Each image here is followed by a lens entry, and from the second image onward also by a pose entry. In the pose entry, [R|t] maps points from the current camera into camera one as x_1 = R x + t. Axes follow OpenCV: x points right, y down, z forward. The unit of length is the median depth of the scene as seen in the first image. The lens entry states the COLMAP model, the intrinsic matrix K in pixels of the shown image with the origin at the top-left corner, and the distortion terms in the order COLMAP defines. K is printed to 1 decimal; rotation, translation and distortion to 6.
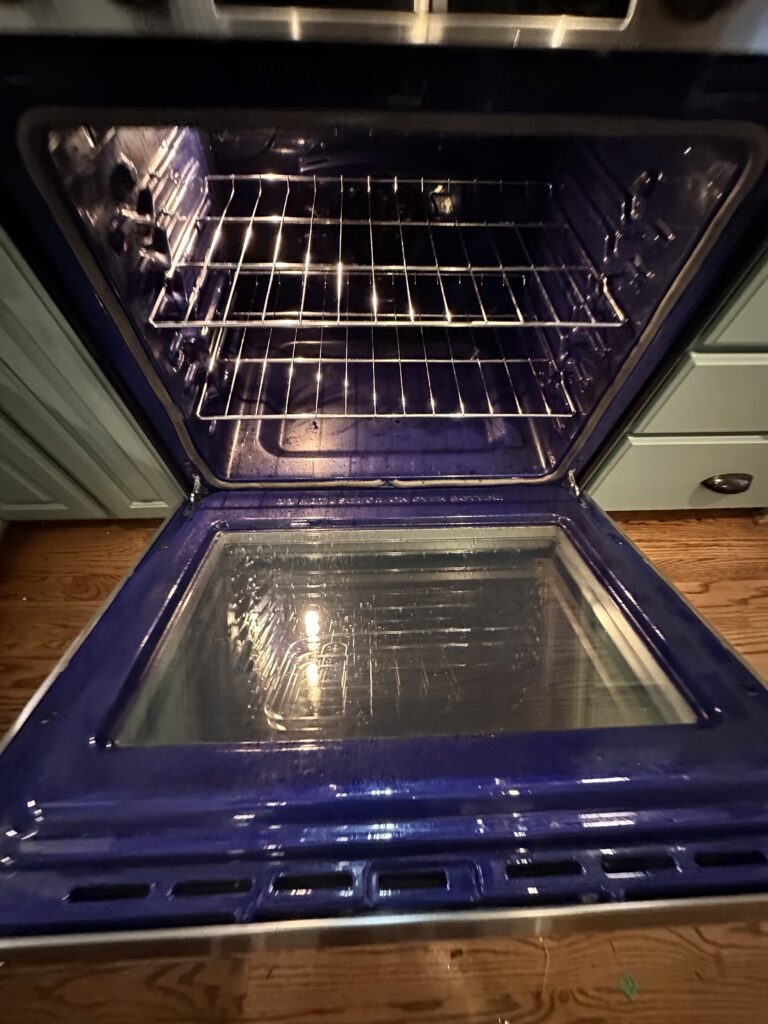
lens RADIAL K [[411.8, 0, 382.4], [0, 411.8, 510.1], [0, 0, 1]] dist [-0.001751, 0.001078]
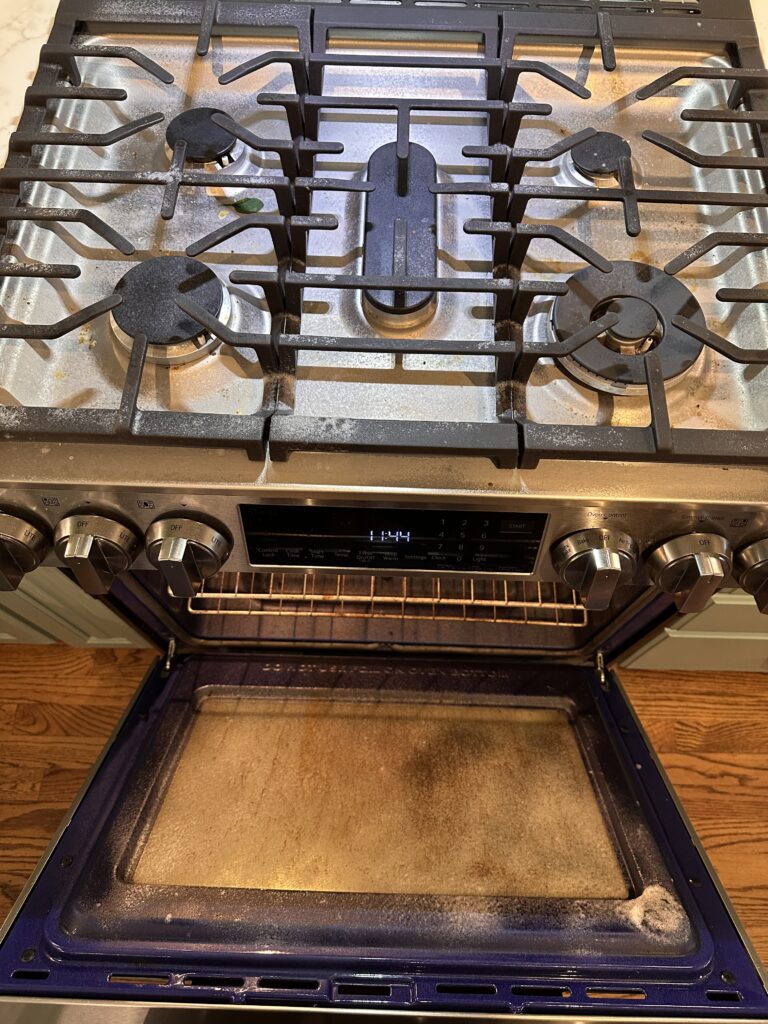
lens RADIAL K [[733.4, 0, 383.8], [0, 733.4, 518.7], [0, 0, 1]] dist [0.025323, -0.033101]
pose [[0.997665, 0.054729, -0.040848, 0.056976], [-0.048284, 0.988278, 0.144827, -0.577433], [0.048296, -0.142516, 0.988613, -0.504689]]
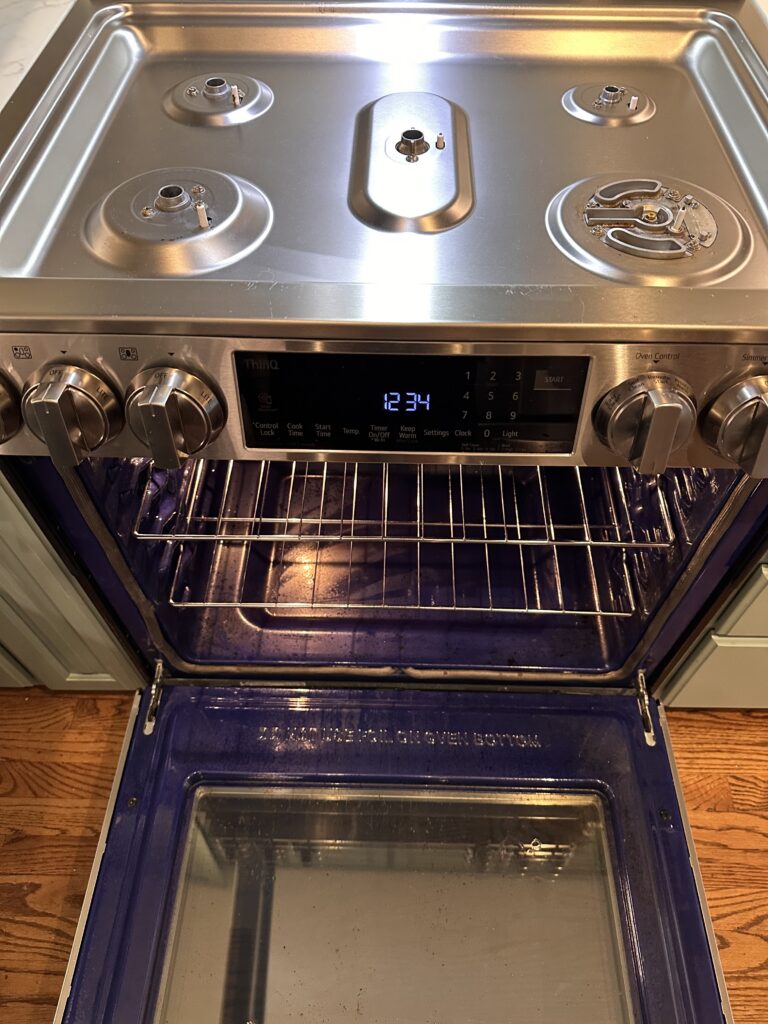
lens RADIAL K [[733.4, 0, 385.0], [0, 733.4, 514.2], [0, 0, 1]] dist [0.025323, -0.033101]
pose [[0.997863, 0.034623, -0.055418, 0.053385], [-0.038012, 0.997394, -0.061326, -0.286236], [0.053151, 0.063302, 0.996578, -0.406705]]
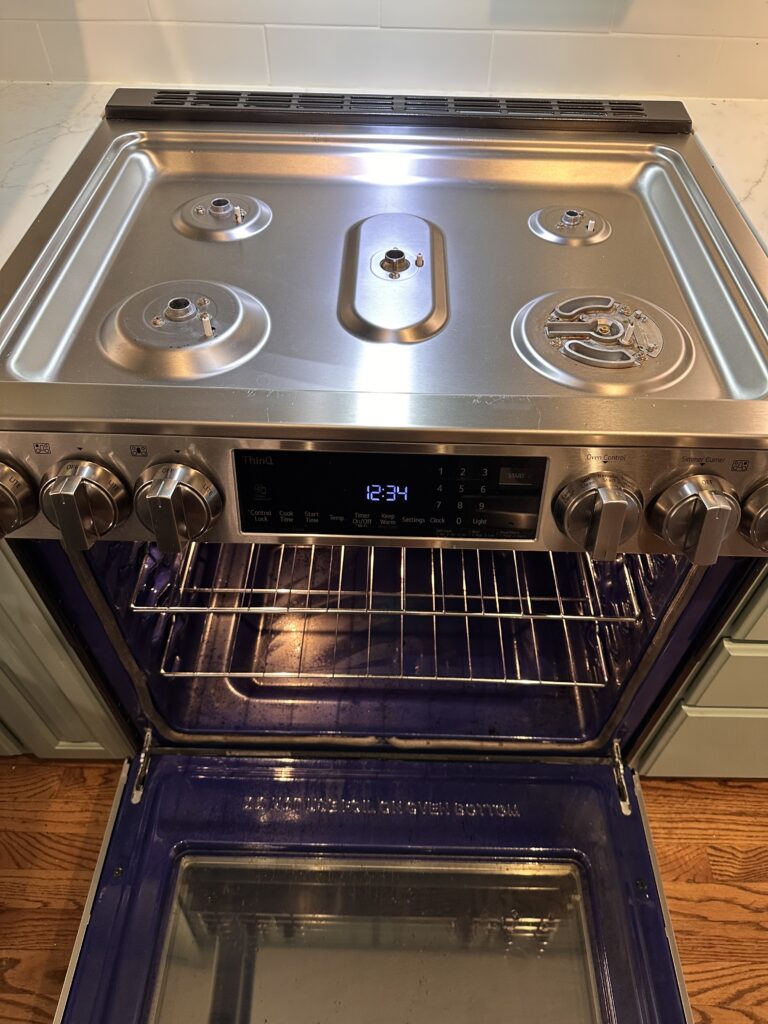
lens RADIAL K [[733.4, 0, 387.0], [0, 733.4, 507.9], [0, 0, 1]] dist [0.025323, -0.033101]
pose [[0.998460, 0.036311, -0.041951, 0.065229], [-0.042423, 0.986936, -0.155429, -0.300250], [0.035759, 0.156969, 0.986956, -0.485132]]
